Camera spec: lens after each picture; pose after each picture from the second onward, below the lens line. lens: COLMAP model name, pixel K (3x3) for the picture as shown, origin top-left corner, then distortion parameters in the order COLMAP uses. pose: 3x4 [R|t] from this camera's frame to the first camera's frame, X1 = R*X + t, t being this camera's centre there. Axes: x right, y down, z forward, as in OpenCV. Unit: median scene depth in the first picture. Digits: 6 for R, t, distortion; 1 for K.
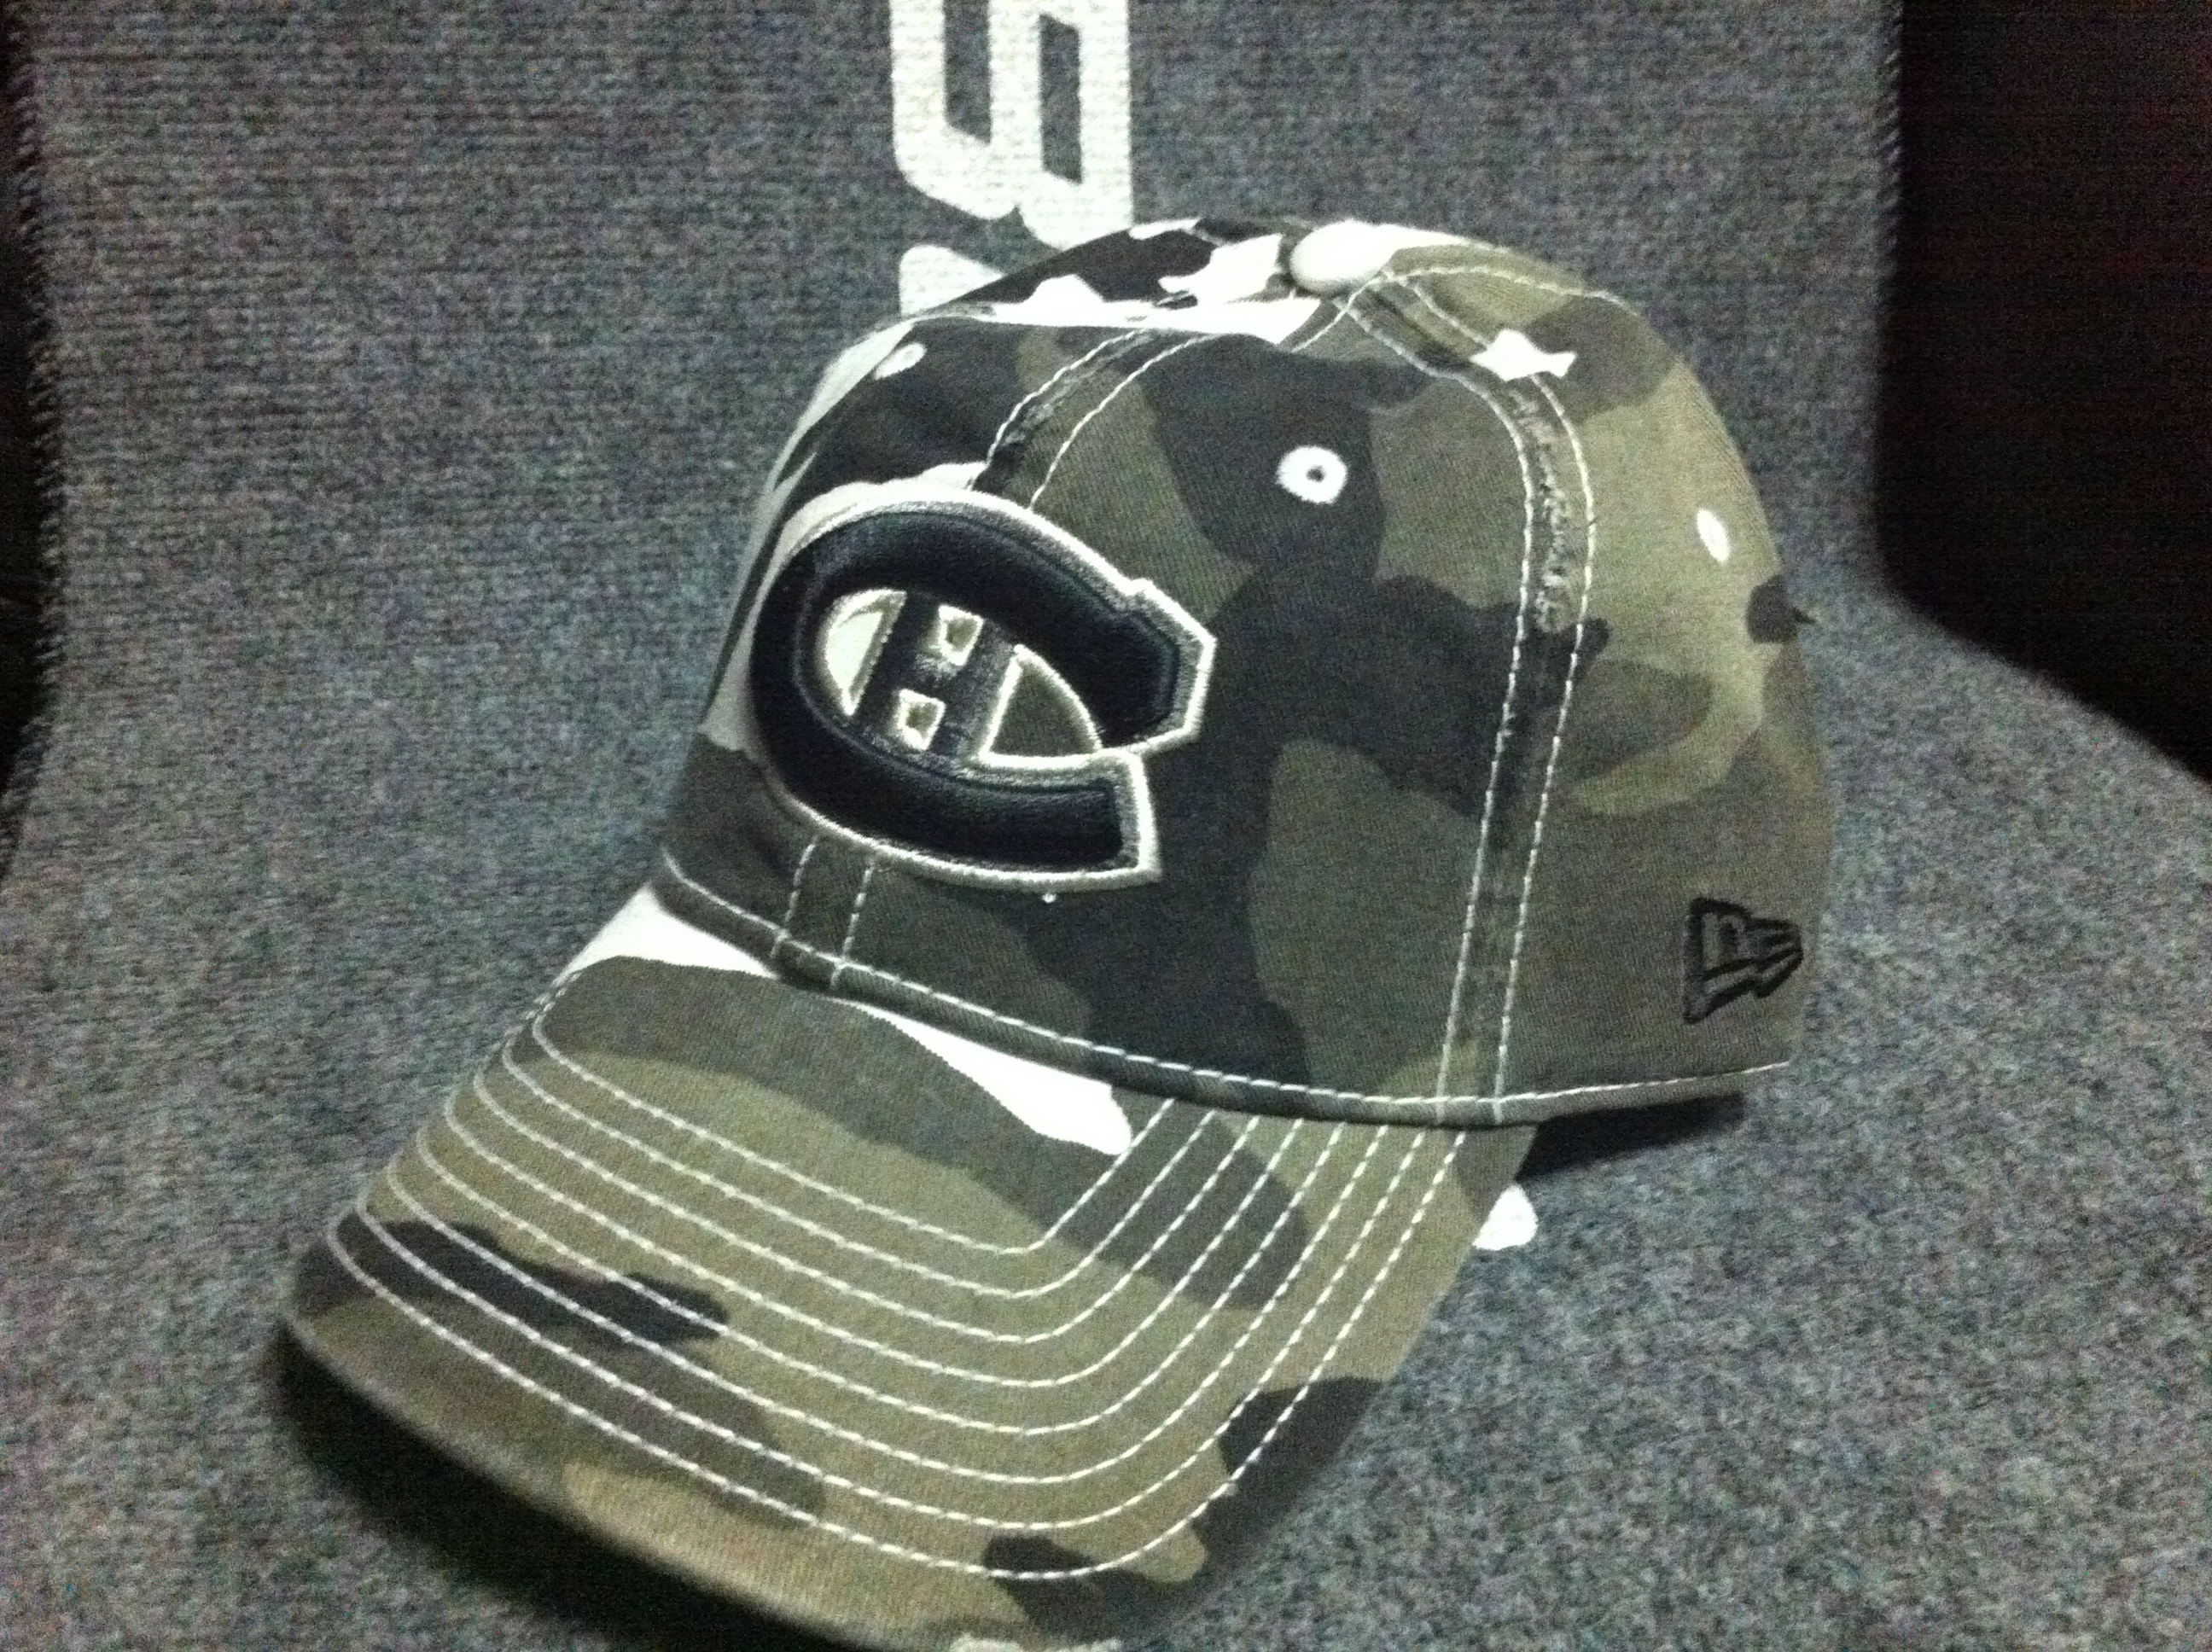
lens RADIAL K [[2159.0, 0, 1119.3], [0, 2159.0, 830.1], [0, 0, 1]] dist [0.087155, -0.328110]
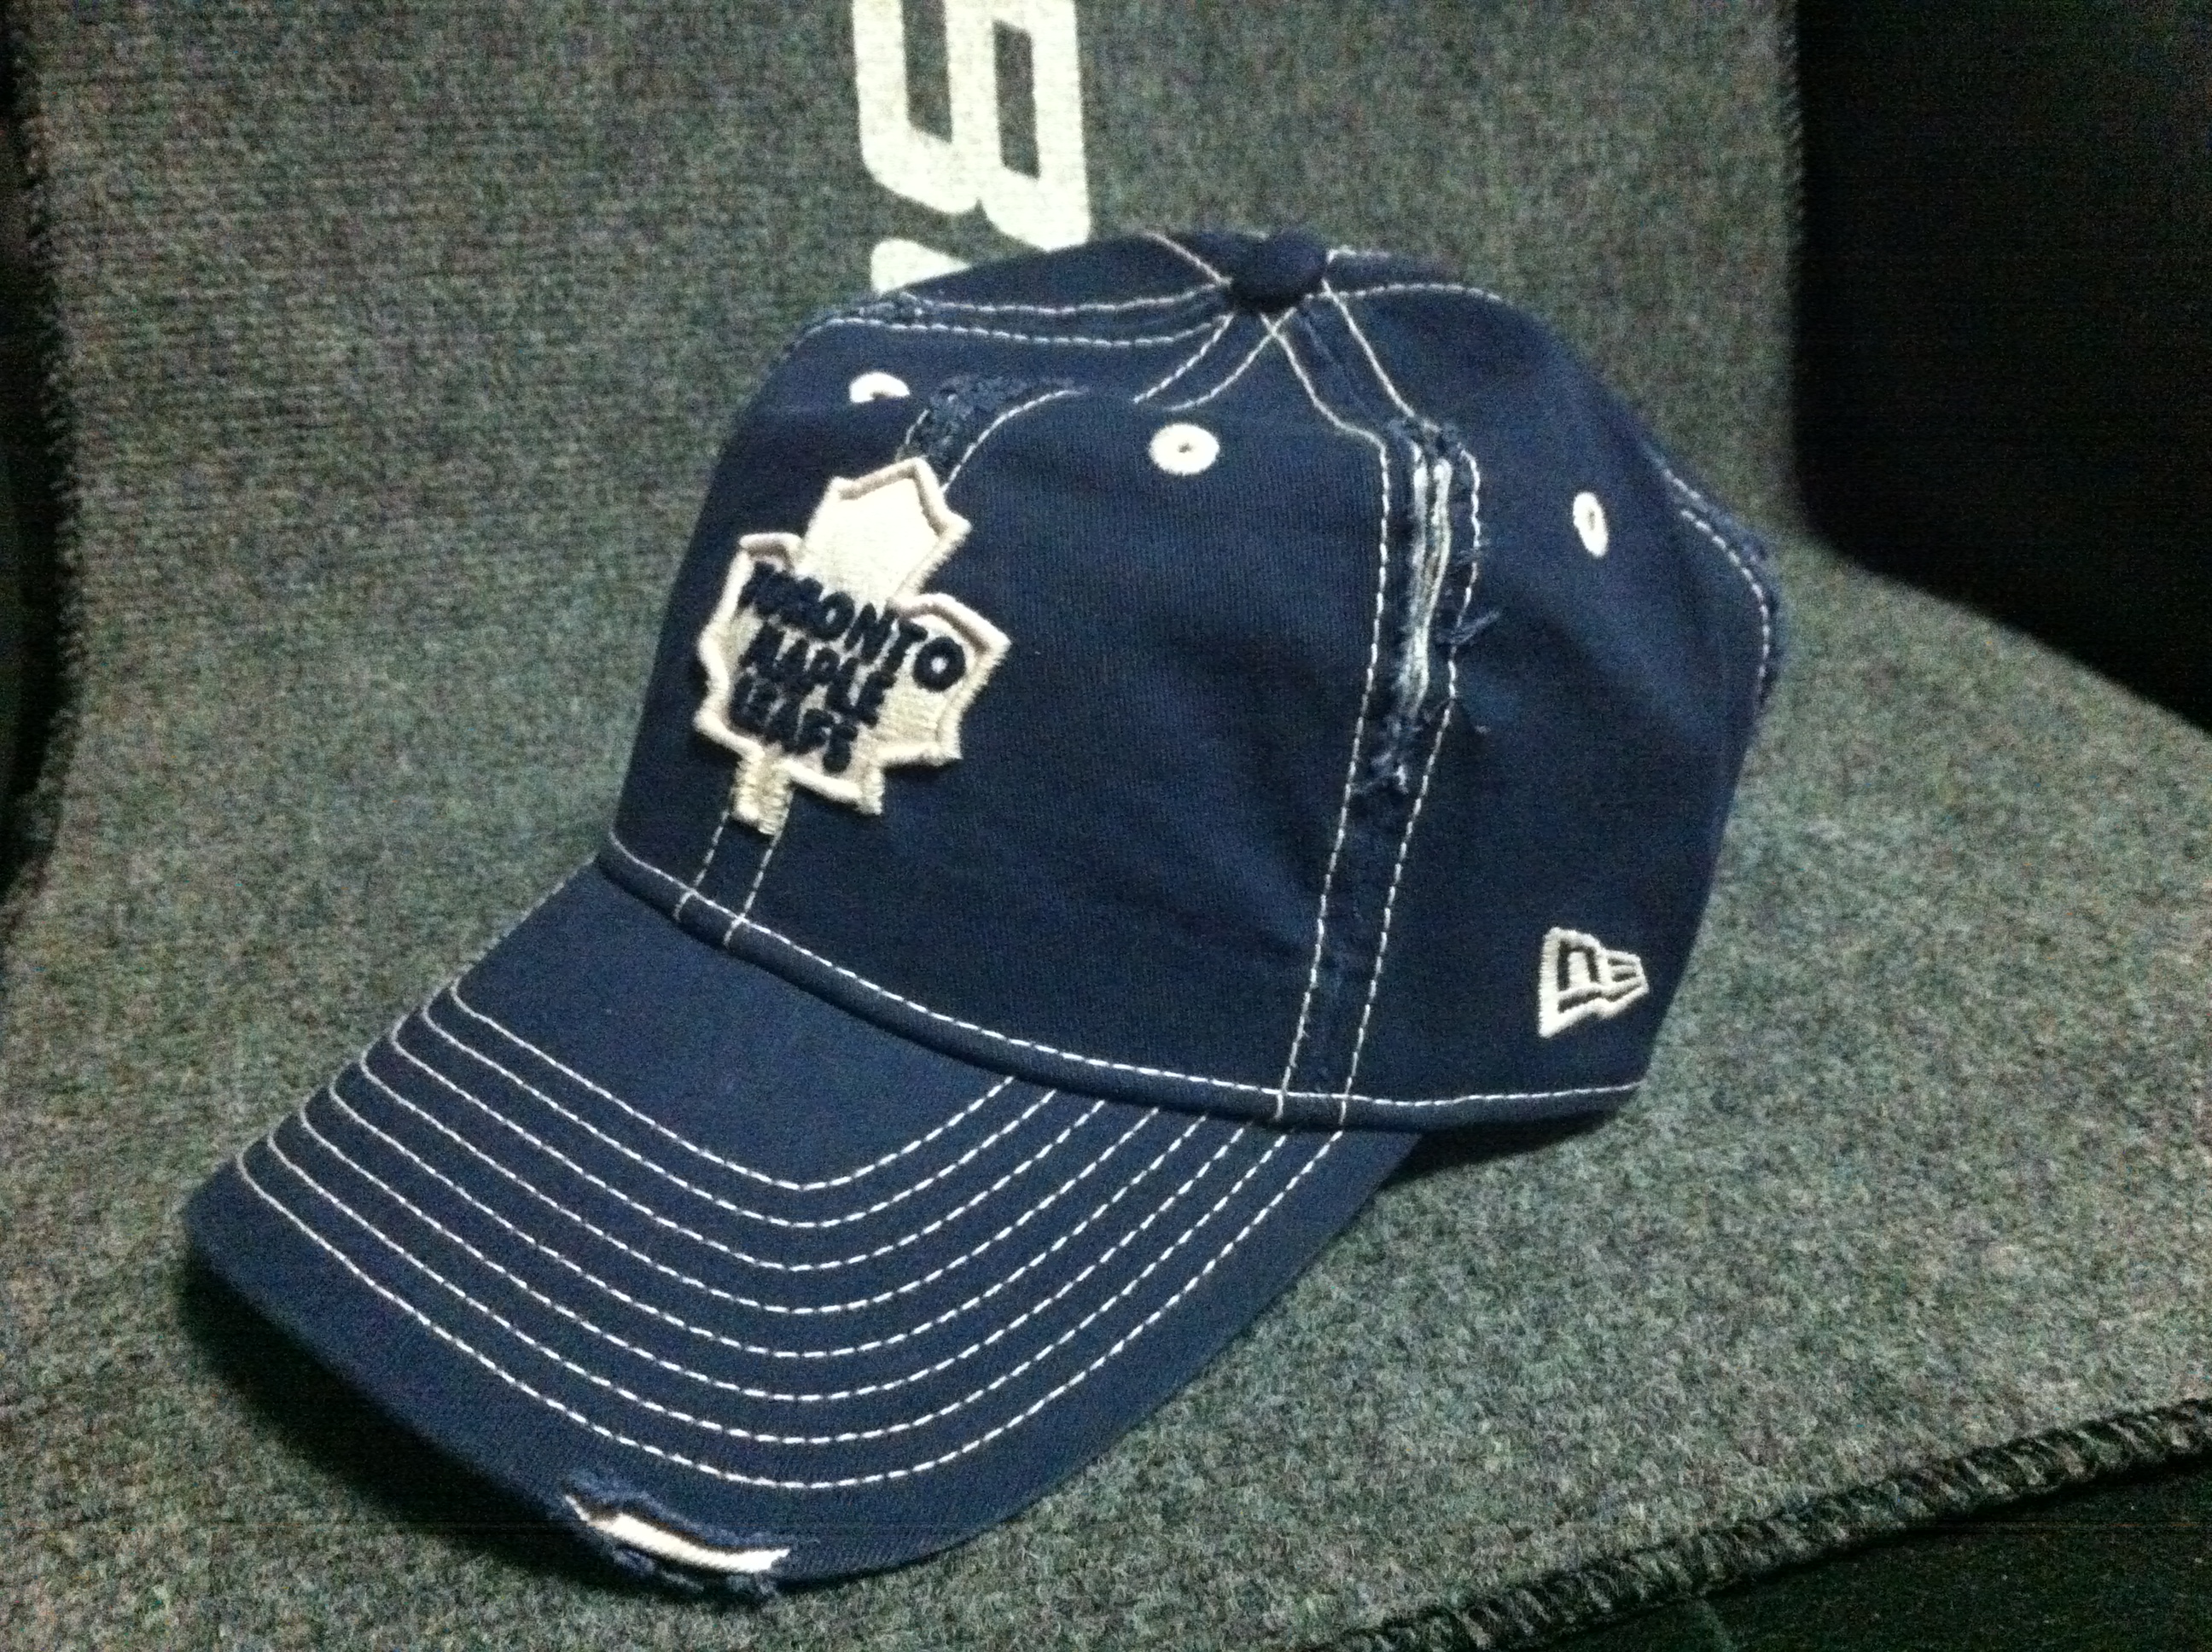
lens RADIAL K [[2159.0, 0, 1119.3], [0, 2159.0, 830.1], [0, 0, 1]] dist [0.087155, -0.328110]
pose [[0.998298, -0.042475, 0.039955, -0.037653], [0.043457, 0.998766, -0.024026, 0.049977], [-0.038885, 0.025722, 0.998913, -0.051316]]
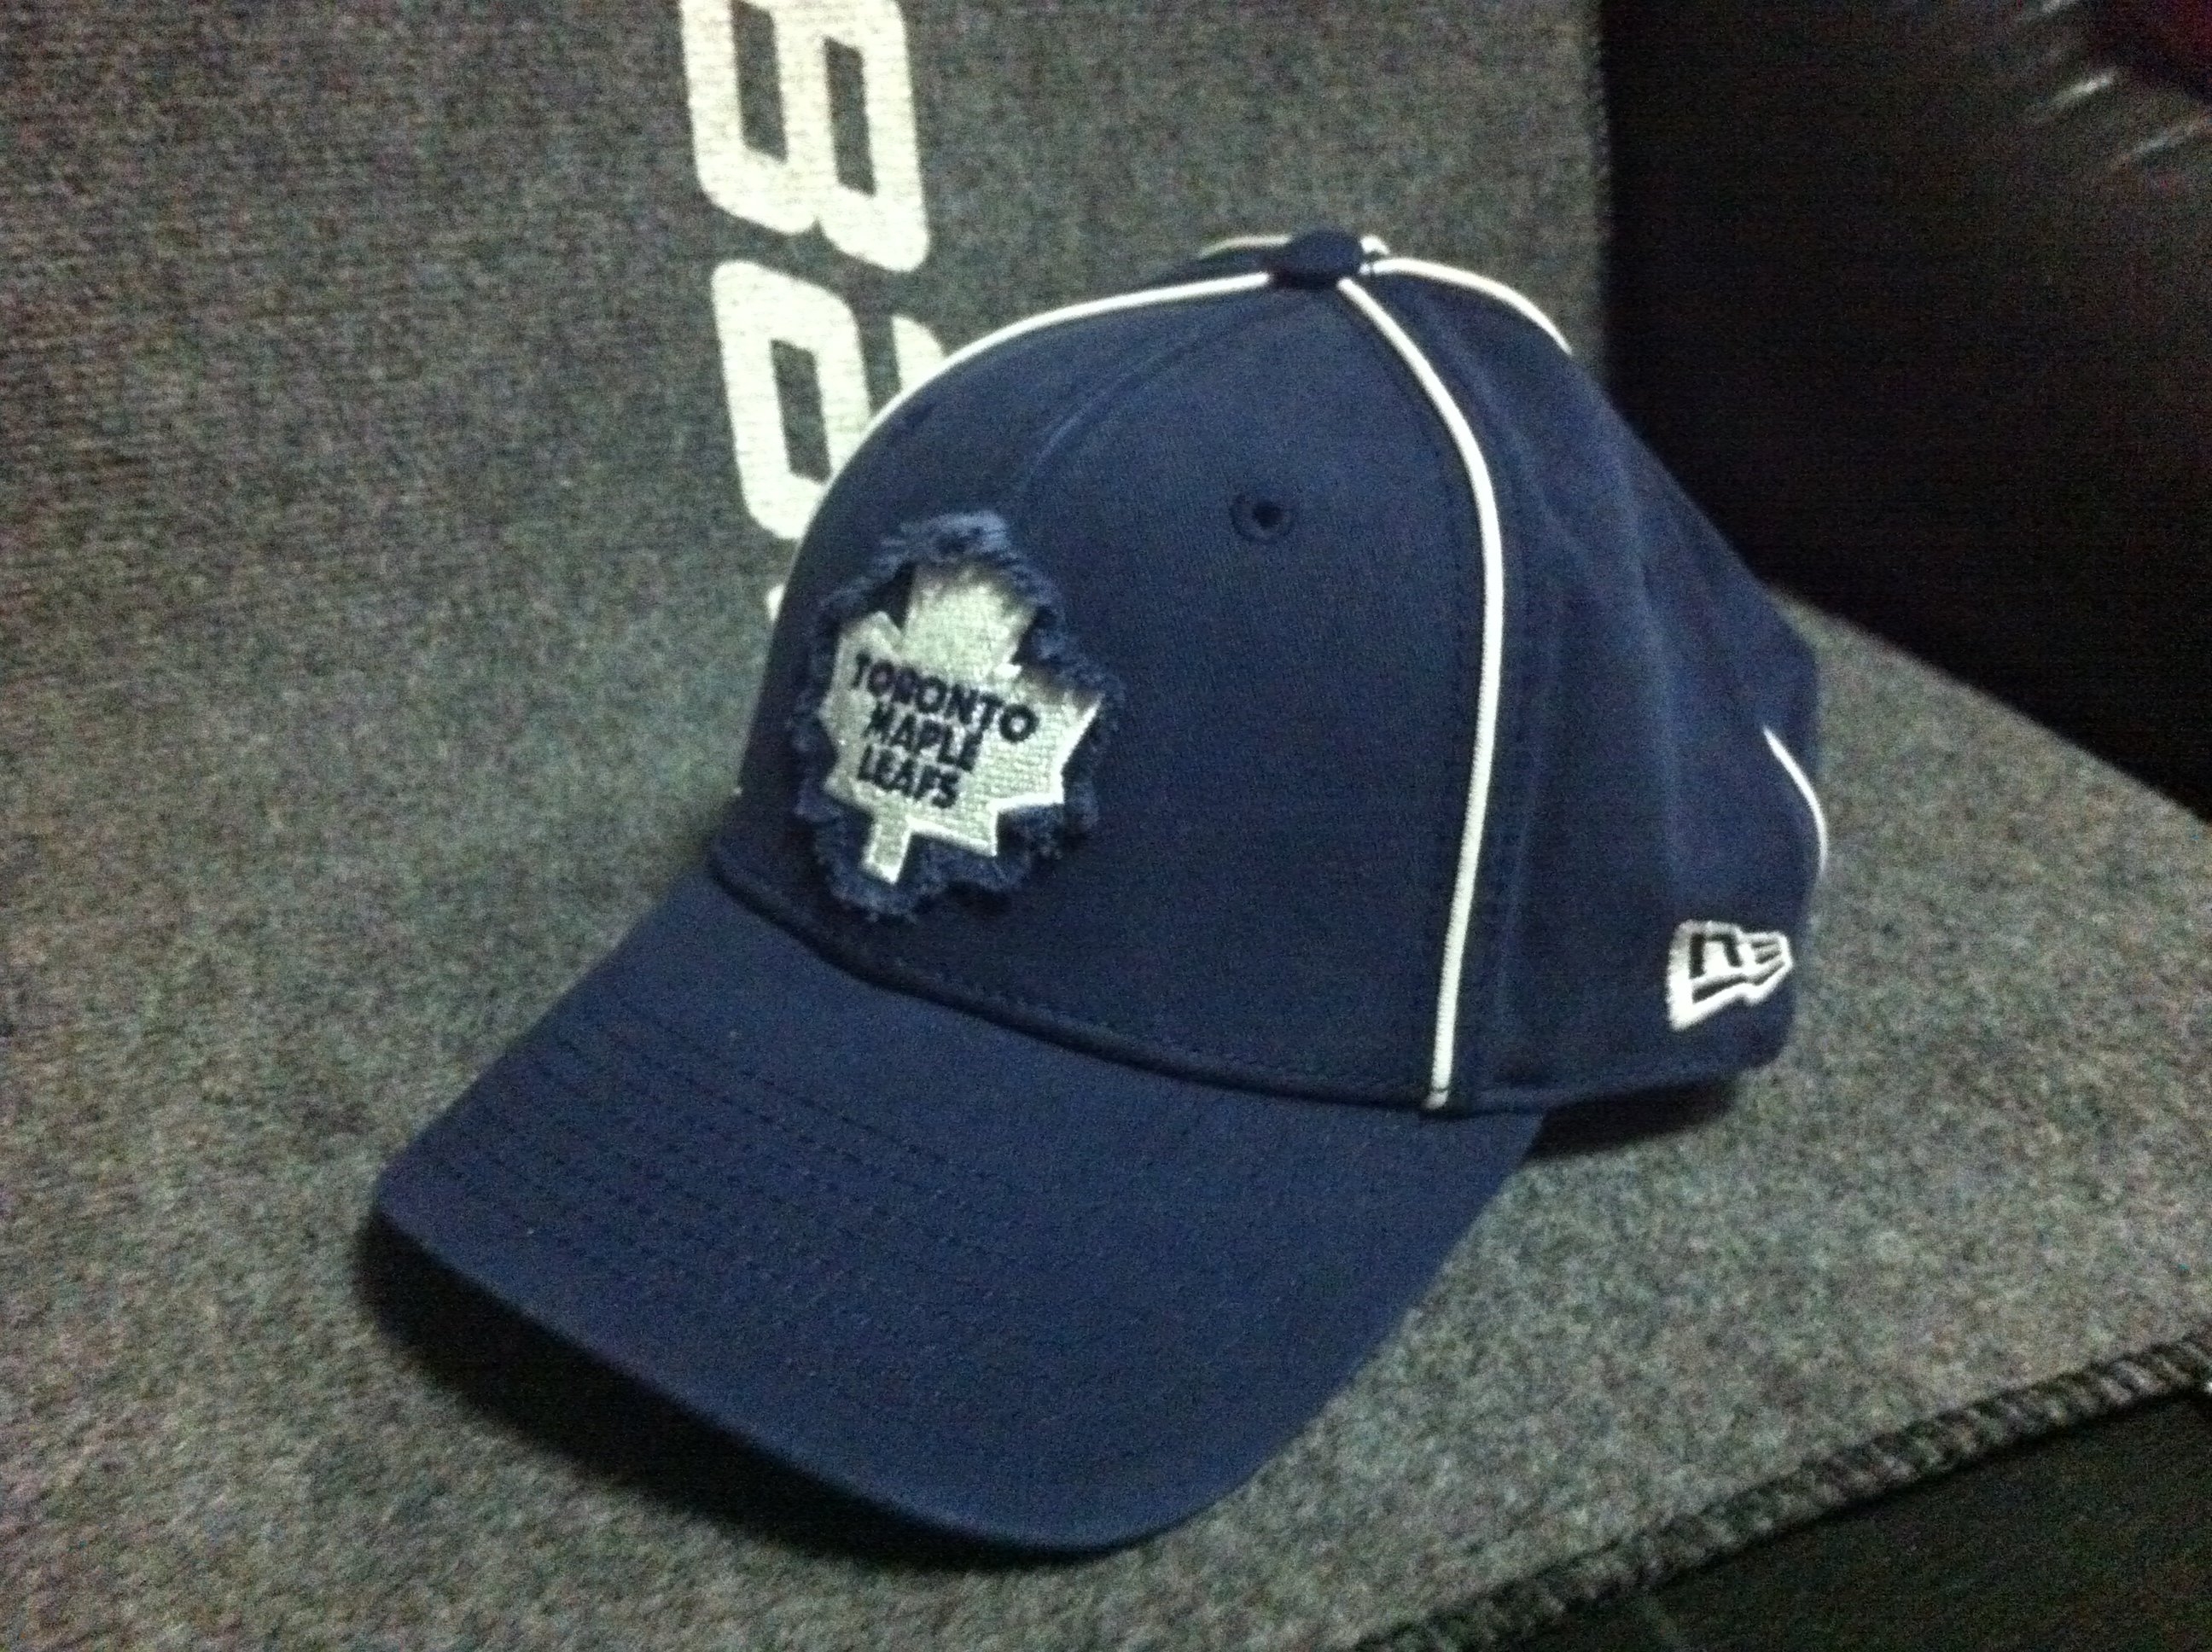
lens RADIAL K [[2159.0, 0, 1119.3], [0, 2159.0, 830.1], [0, 0, 1]] dist [0.087155, -0.328110]
pose [[0.986656, -0.091315, 0.134802, -0.078361], [0.090656, 0.995821, 0.011036, 0.010764], [-0.135246, 0.001331, 0.990811, -0.072606]]
